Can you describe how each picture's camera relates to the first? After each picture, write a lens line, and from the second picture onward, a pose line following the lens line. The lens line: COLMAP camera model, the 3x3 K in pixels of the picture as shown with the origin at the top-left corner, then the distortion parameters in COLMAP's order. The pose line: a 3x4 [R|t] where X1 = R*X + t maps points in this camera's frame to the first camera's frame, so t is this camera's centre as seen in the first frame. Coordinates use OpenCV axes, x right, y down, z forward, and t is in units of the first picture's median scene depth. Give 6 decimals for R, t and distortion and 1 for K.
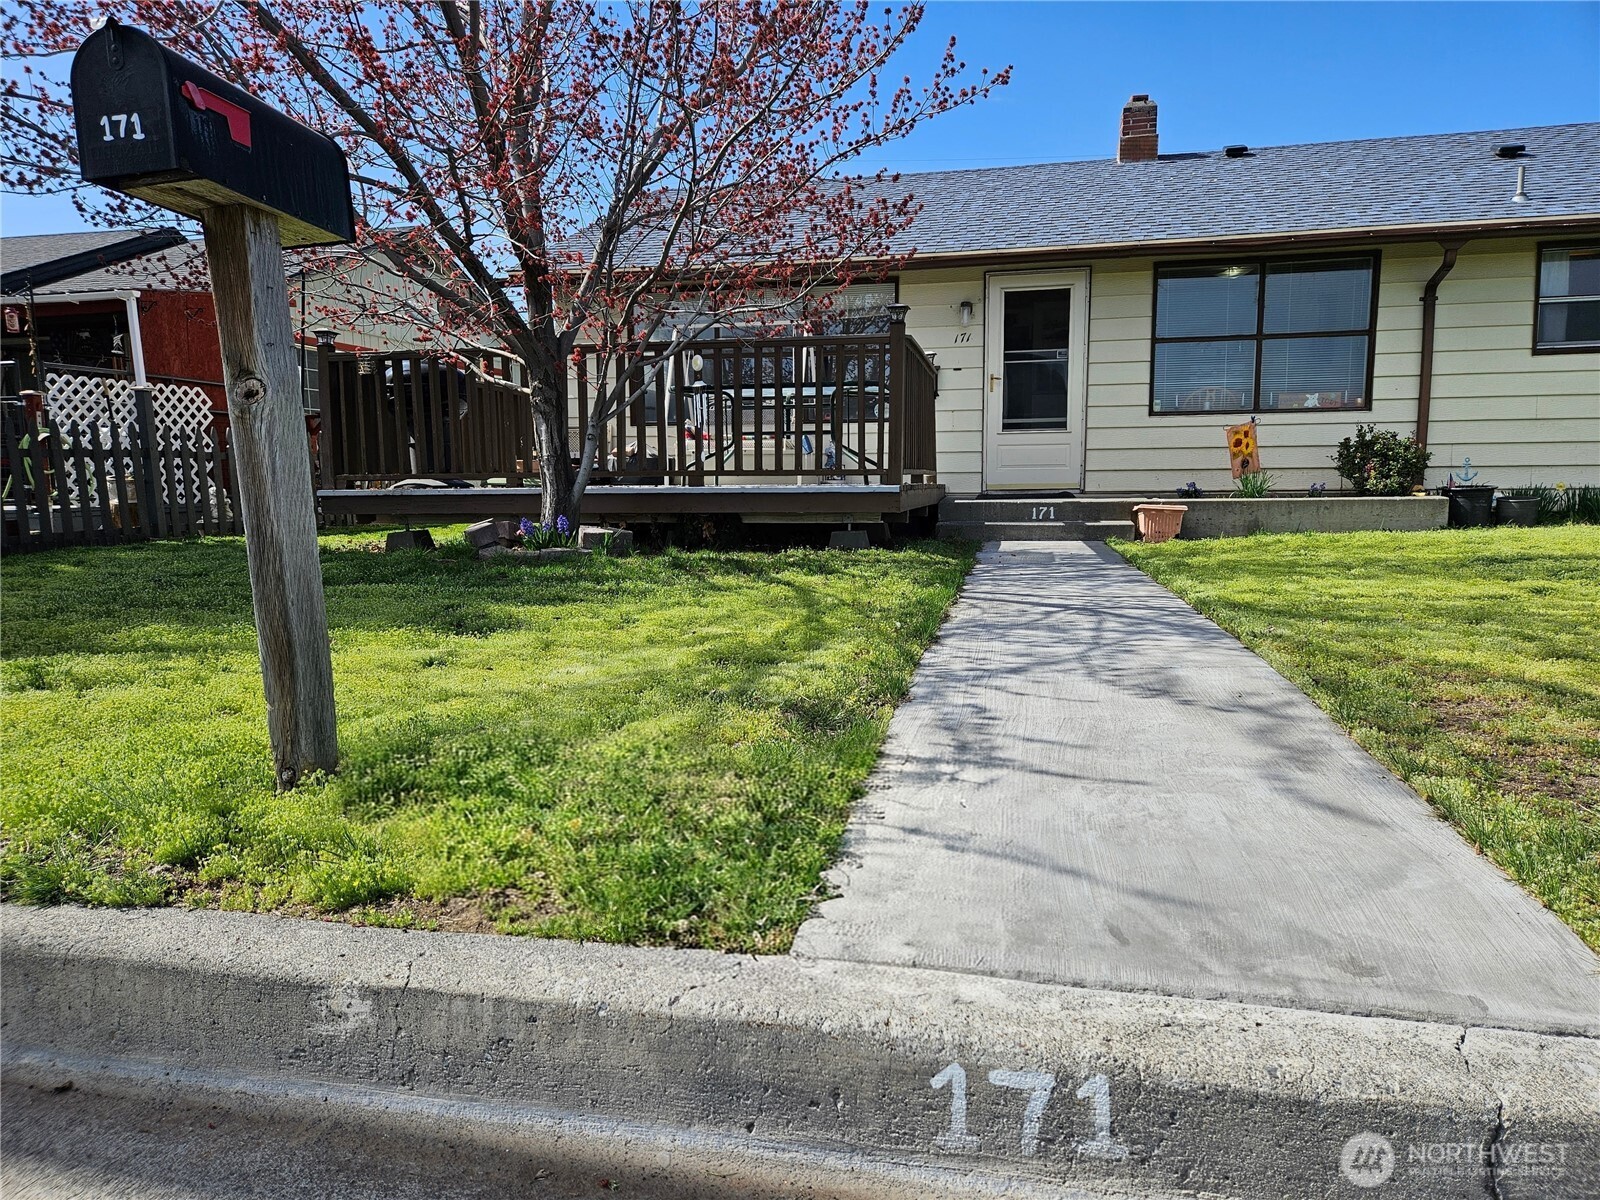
lens RADIAL K [[1059.1, 0, 795.5], [0, 1059.1, 604.8], [0, 0, 1]] dist [0.080406, -0.067589]
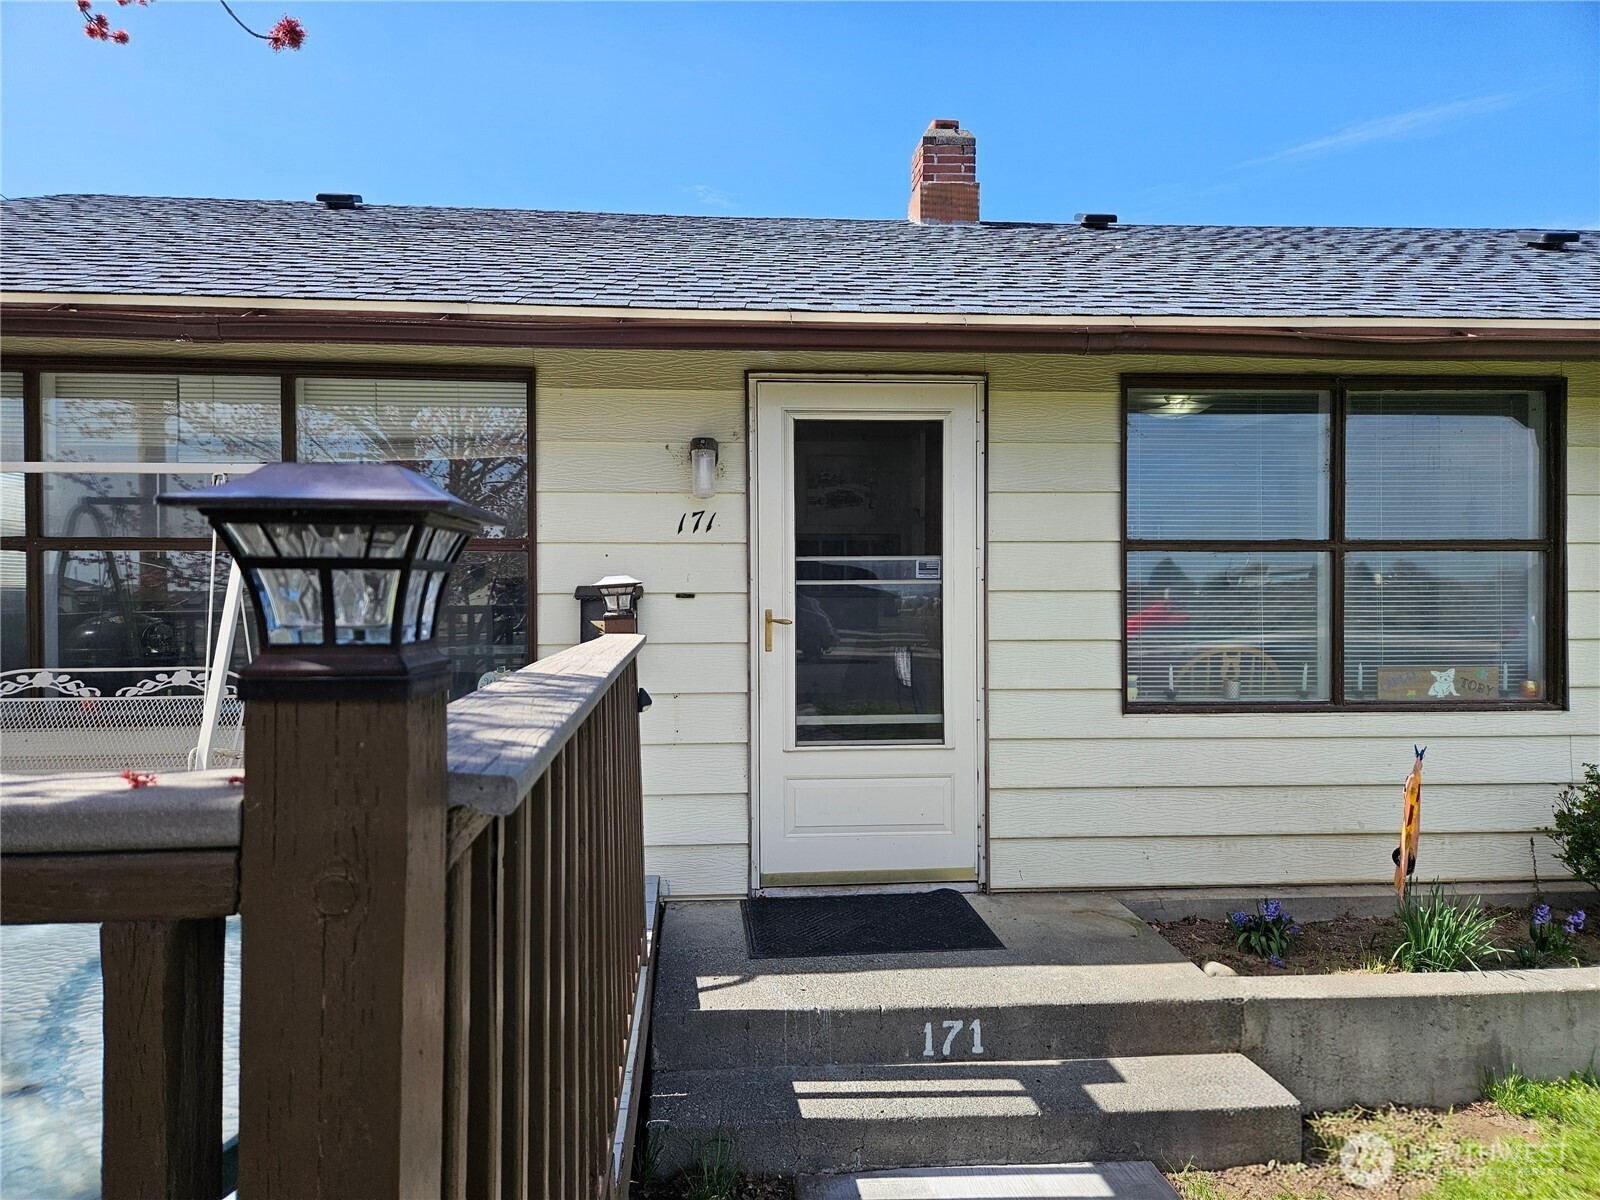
lens RADIAL K [[1059.1, 0, 795.5], [0, 1059.1, 604.8], [0, 0, 1]] dist [0.080406, -0.067589]
pose [[0.955197, -0.001325, 0.295968, 0.150384], [0.033820, 0.993929, -0.104697, -0.364454], [-0.294032, 0.110016, 0.949443, 1.259323]]
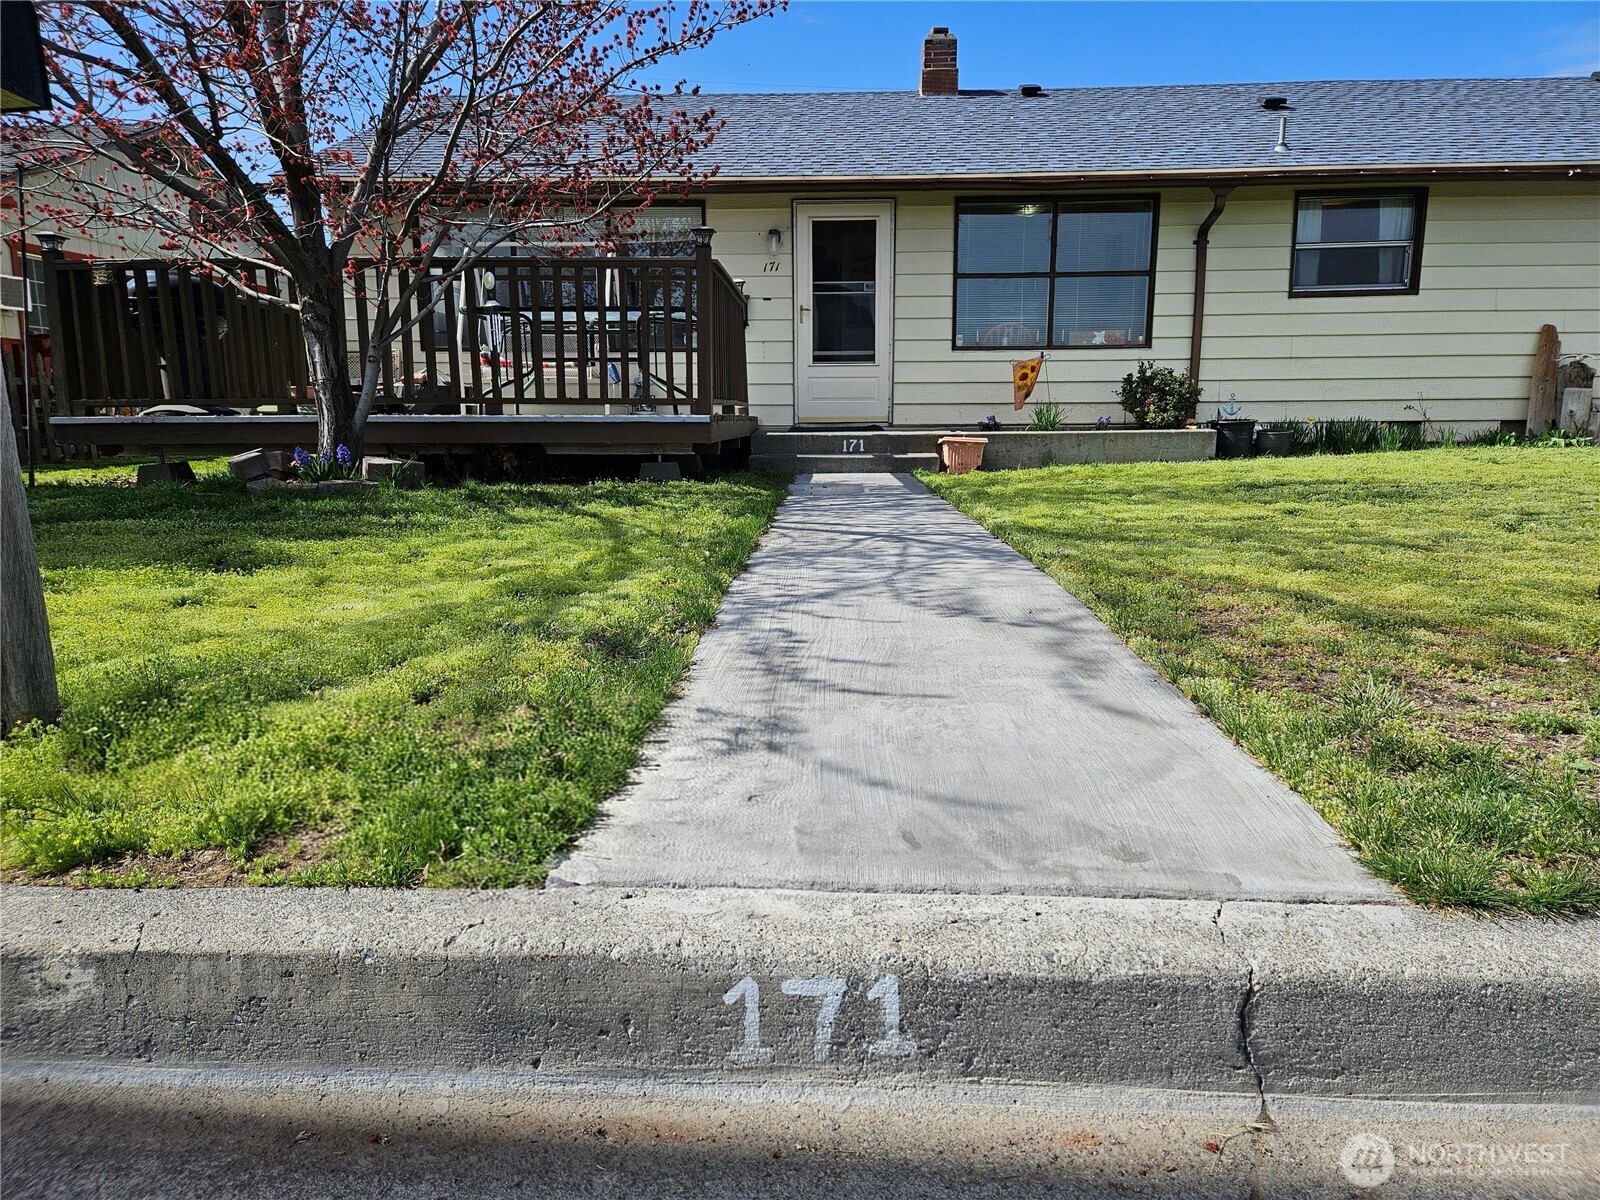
lens RADIAL K [[1059.1, 0, 795.5], [0, 1059.1, 604.8], [0, 0, 1]] dist [0.080406, -0.067589]
pose [[0.985488, -0.026869, 0.167607, 0.009455], [0.017132, 0.998095, 0.059272, 0.007458], [-0.168881, -0.055541, 0.984070, 0.012361]]
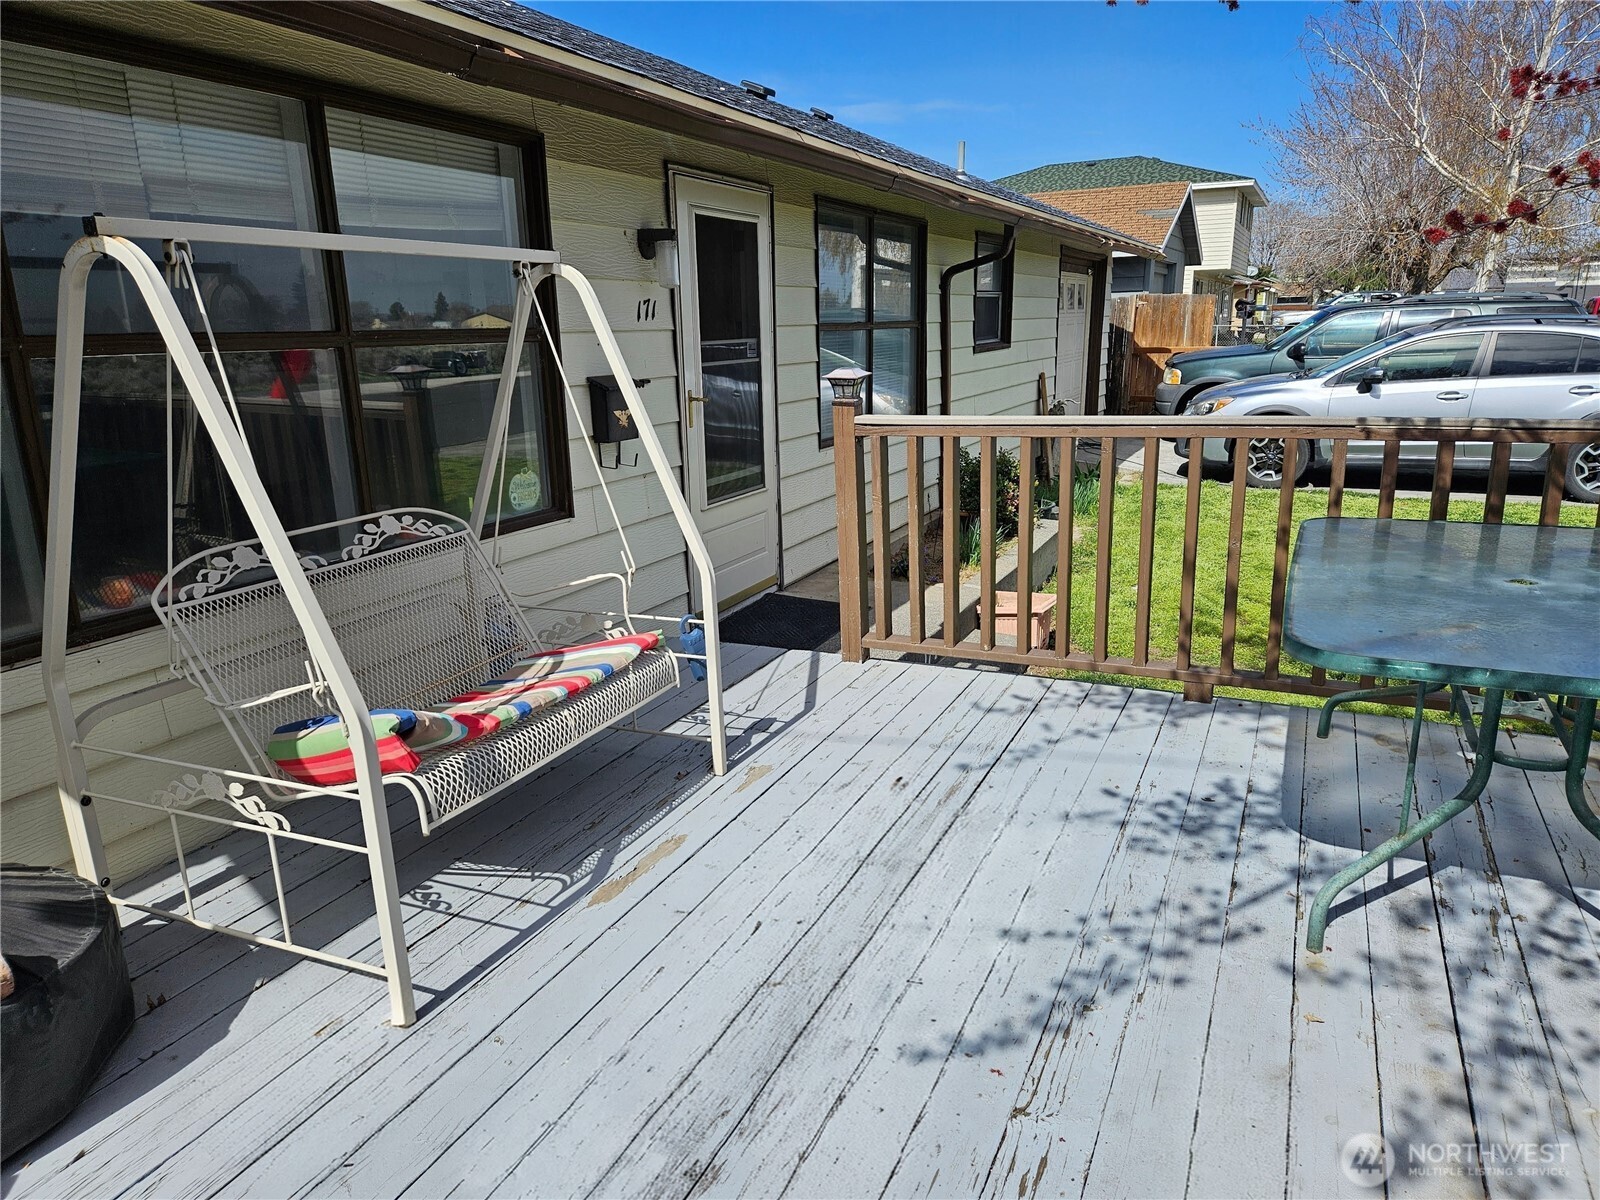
lens RADIAL K [[1059.1, 0, 795.5], [0, 1059.1, 604.8], [0, 0, 1]] dist [0.080406, -0.067589]
pose [[0.217405, -0.256243, 0.941846, -0.577425], [0.122588, 0.964454, 0.234097, -0.478769], [-0.968353, 0.064566, 0.241089, 1.764979]]
